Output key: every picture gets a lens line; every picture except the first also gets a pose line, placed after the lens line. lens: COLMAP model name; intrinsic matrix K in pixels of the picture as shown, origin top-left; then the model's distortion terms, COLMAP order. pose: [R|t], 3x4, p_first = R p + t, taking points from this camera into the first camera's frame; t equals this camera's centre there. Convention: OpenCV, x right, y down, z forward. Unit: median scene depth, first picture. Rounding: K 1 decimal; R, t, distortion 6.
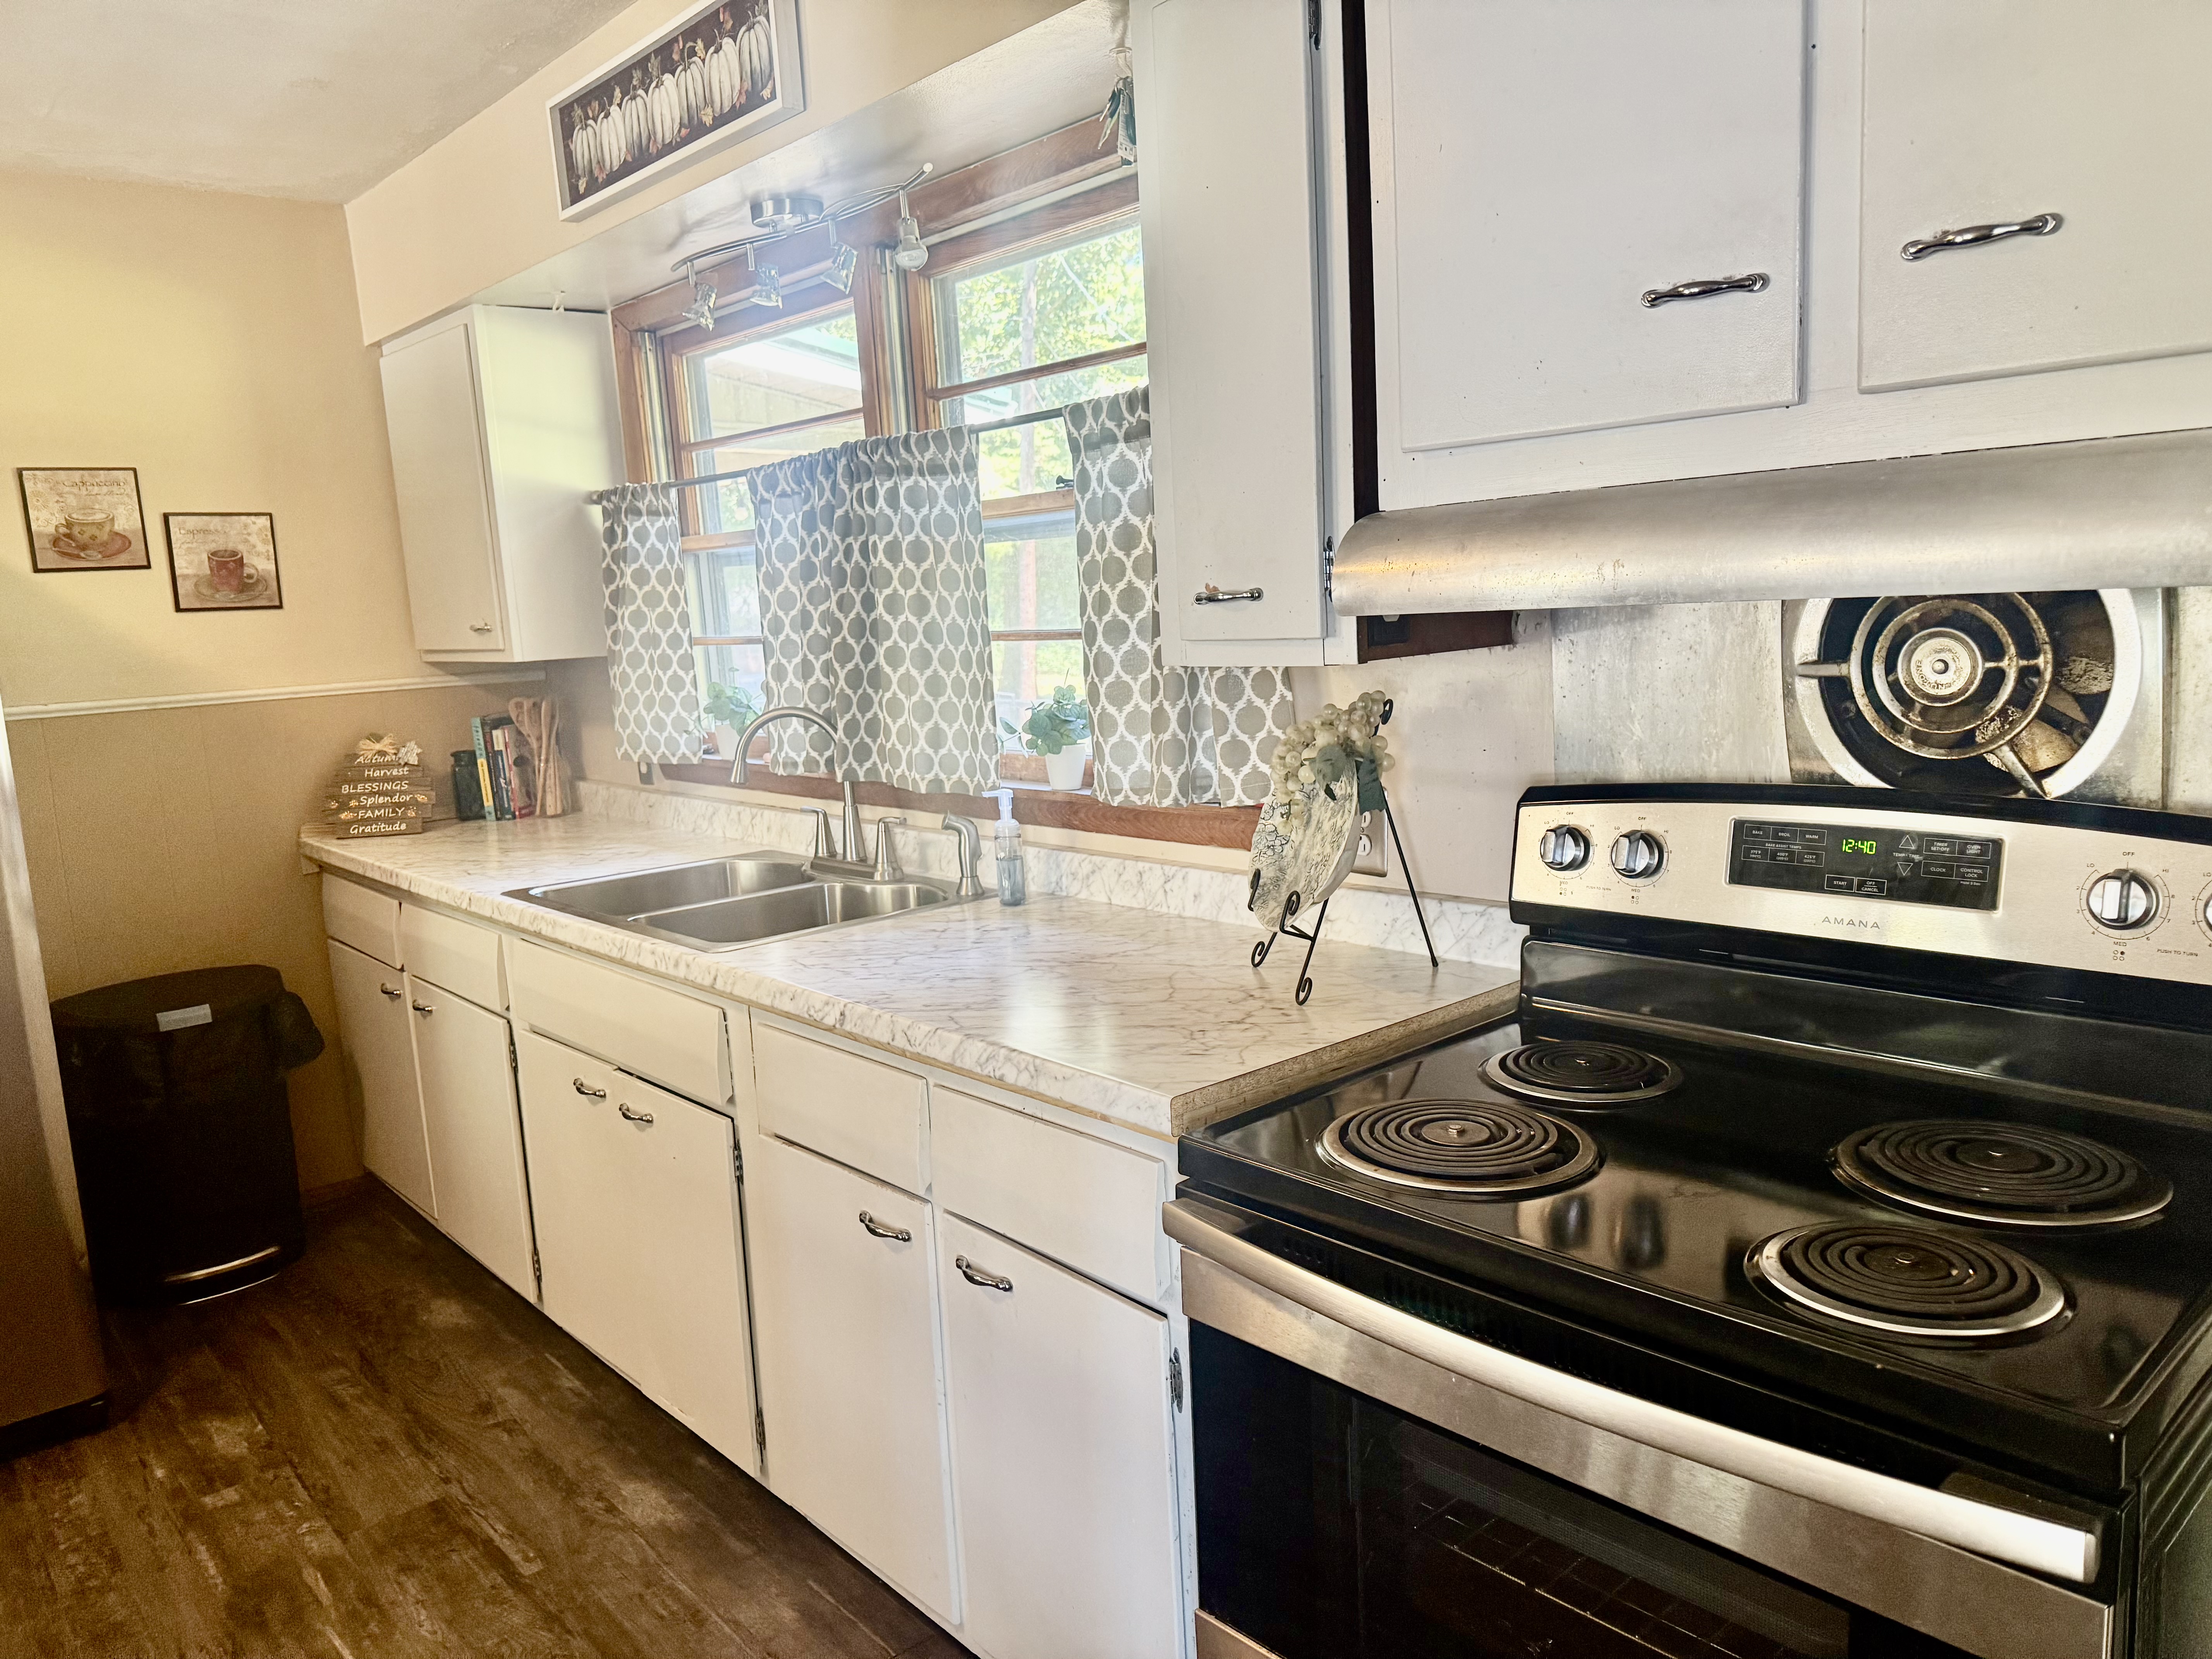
lens RADIAL K [[1557.6, 0, 1133.7], [0, 1557.6, 841.9], [0, 0, 1]] dist [0.079672, -0.128071]
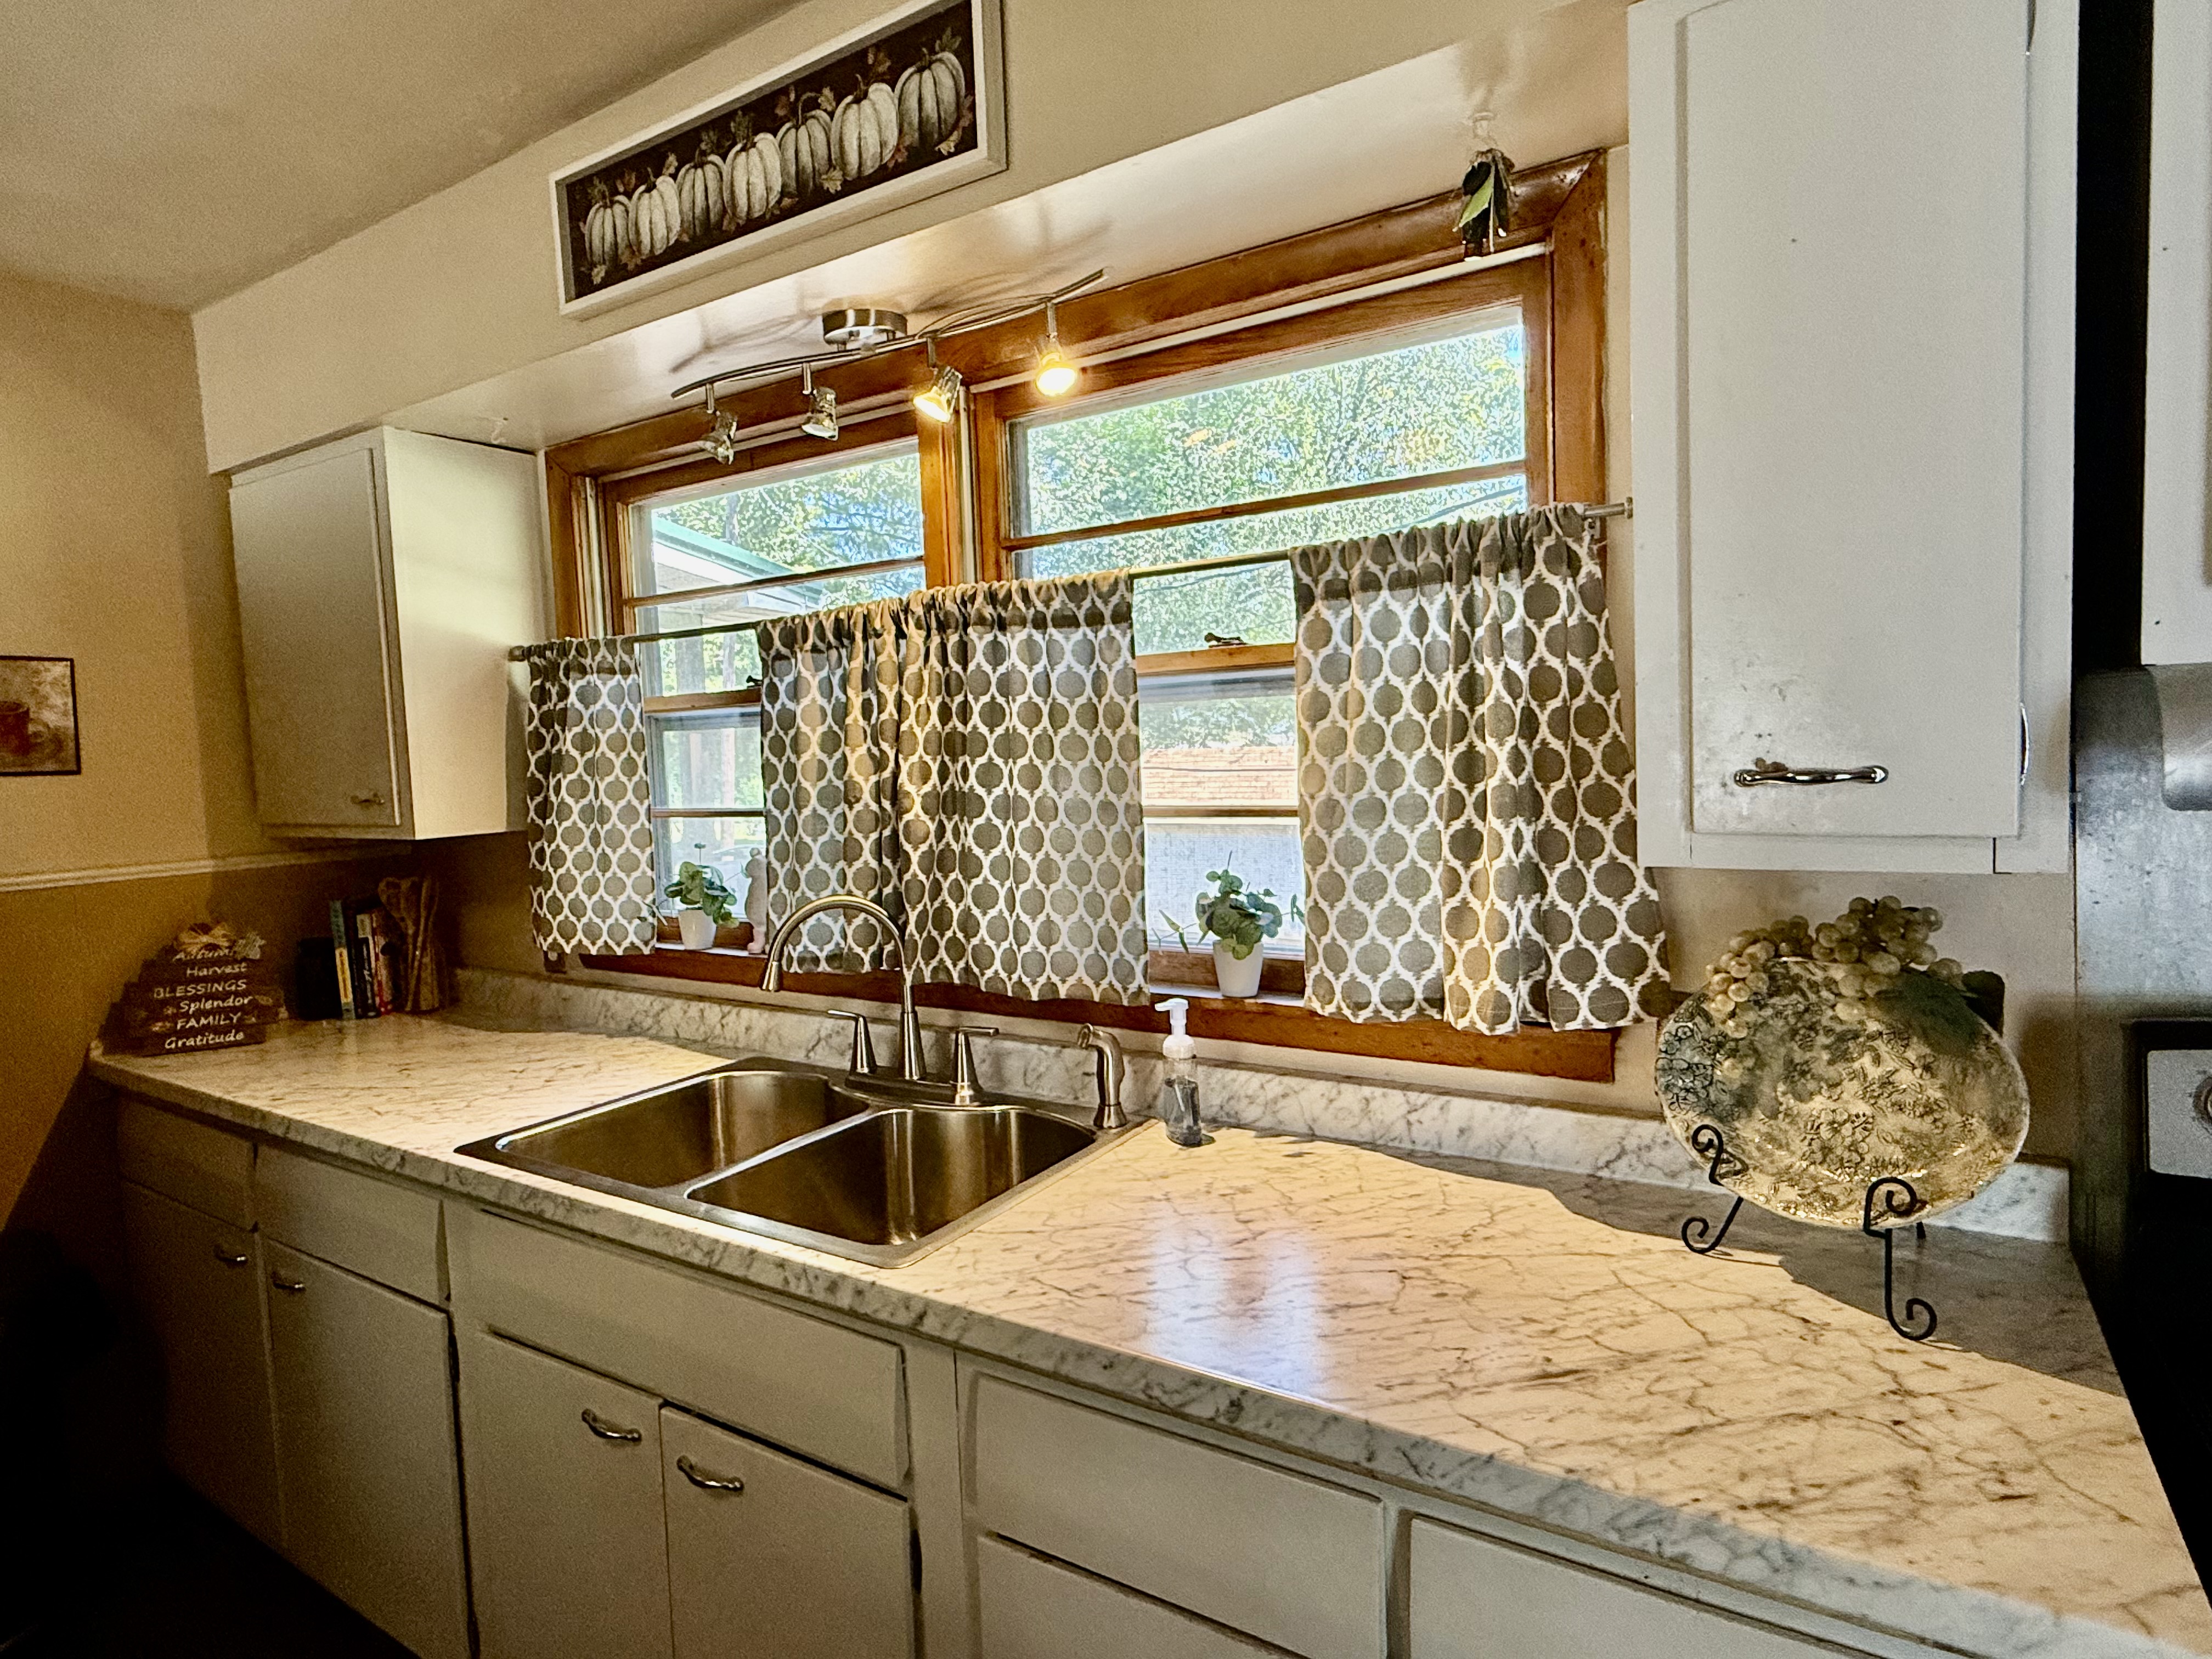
lens RADIAL K [[1186.6, 0, 1099.0], [0, 1186.6, 822.2], [0, 0, 1]] dist [0.004768, 0.001659]
pose [[0.963371, -0.002450, 0.268162, -0.248273], [0.031272, 0.994163, -0.103261, -0.054177], [-0.266344, 0.107865, 0.957824, 0.340332]]
